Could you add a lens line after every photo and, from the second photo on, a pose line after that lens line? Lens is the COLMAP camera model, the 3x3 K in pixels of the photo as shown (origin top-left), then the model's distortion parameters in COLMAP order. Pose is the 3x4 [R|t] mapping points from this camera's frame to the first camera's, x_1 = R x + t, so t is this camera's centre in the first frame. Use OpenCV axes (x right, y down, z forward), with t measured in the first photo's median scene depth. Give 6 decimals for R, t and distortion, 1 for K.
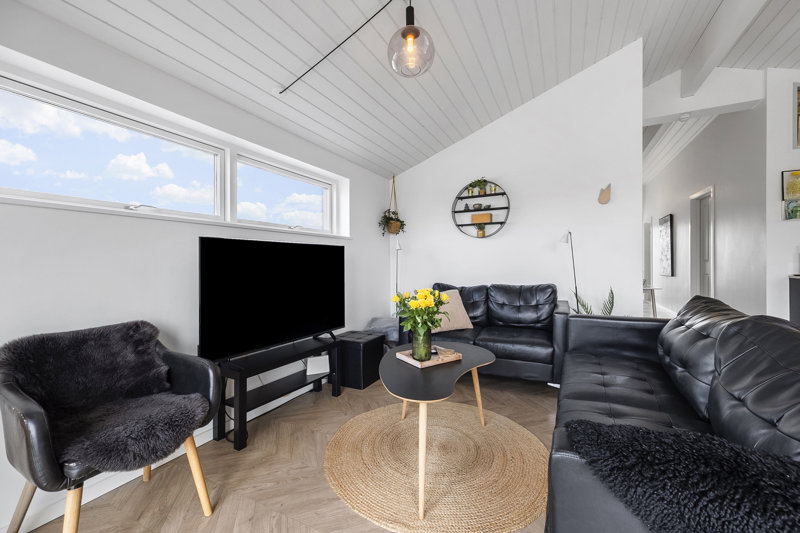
lens RADIAL K [[327.2, 0, 400.7], [0, 327.2, 263.9], [0, 0, 1]] dist [0.001753, 0.000099]
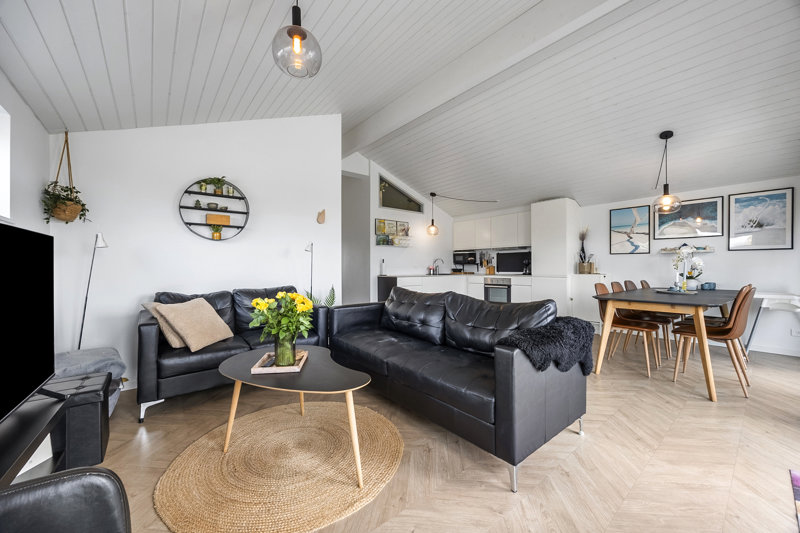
lens RADIAL K [[306.9, 0, 404.3], [0, 306.9, 267.6], [0, 0, 1]] dist [0.000440, 0.000064]
pose [[0.394246, 0.005195, 0.918990, -0.346882], [0.002932, 0.999972, -0.006910, 0.004959], [-0.919000, 0.005419, 0.394219, 0.170371]]
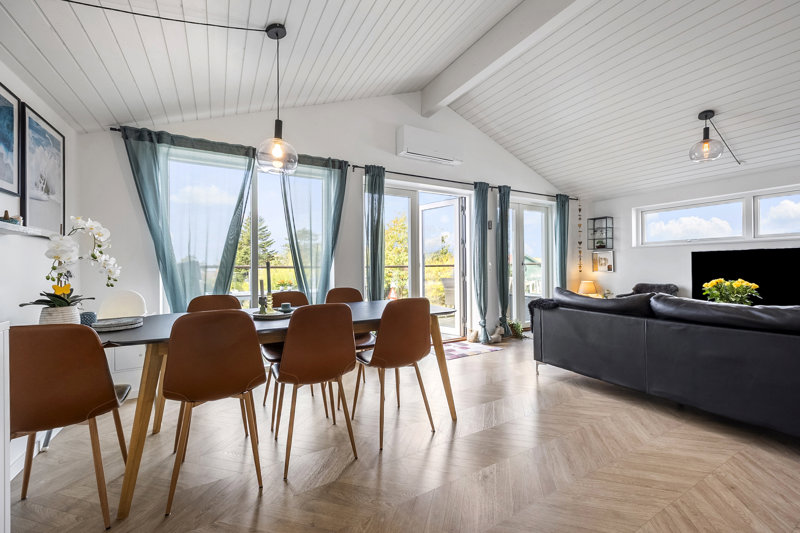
lens RADIAL K [[327.2, 0, 400.7], [0, 327.2, 263.9], [0, 0, 1]] dist [0.001753, 0.000099]
pose [[-0.553337, 0.005876, -0.832937, 1.289825], [0.010886, 0.999941, -0.000178, -0.009063], [0.832886, -0.009166, -0.553368, 0.287980]]
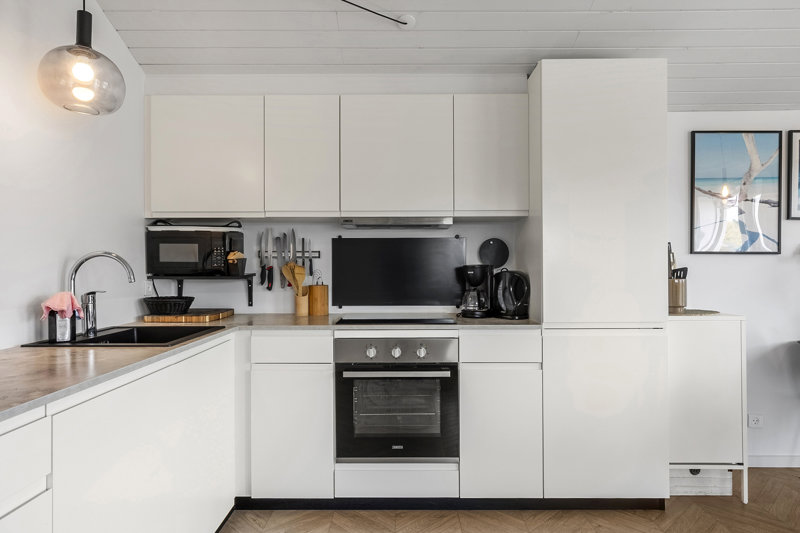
lens RADIAL K [[499.2, 0, 400.0], [0, 499.2, 266.5], [0, 0, 1]] dist [0.017970, 0.001351]
pose [[-0.458134, 0.007085, 0.888855, 0.829218], [0.008242, 0.999959, -0.003723, -0.043695], [-0.888845, 0.005620, -0.458174, 0.689460]]
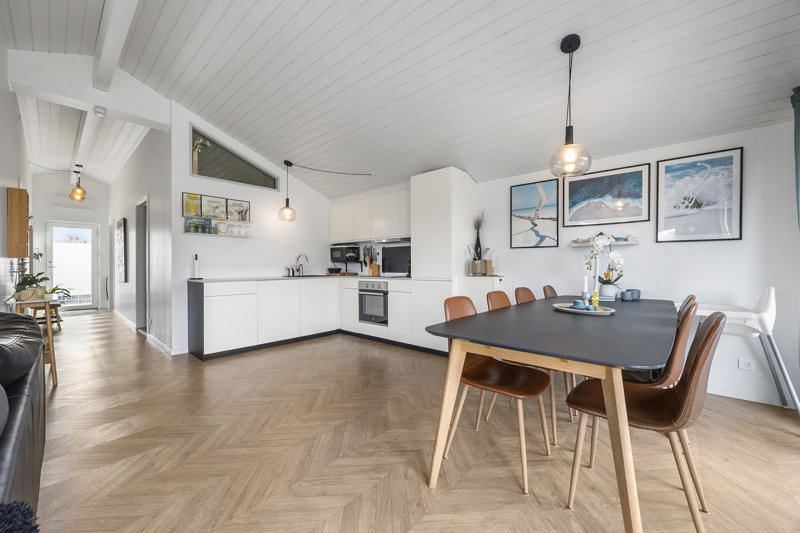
lens RADIAL K [[313.9, 0, 402.9], [0, 313.9, 267.6], [0, 0, 1]] dist [-0.001283, -0.000028]
pose [[0.246629, -0.000341, 0.969110, 0.248029], [0.005028, 0.999987, -0.000928, -0.001062], [-0.969097, 0.005101, 0.246628, -0.059975]]
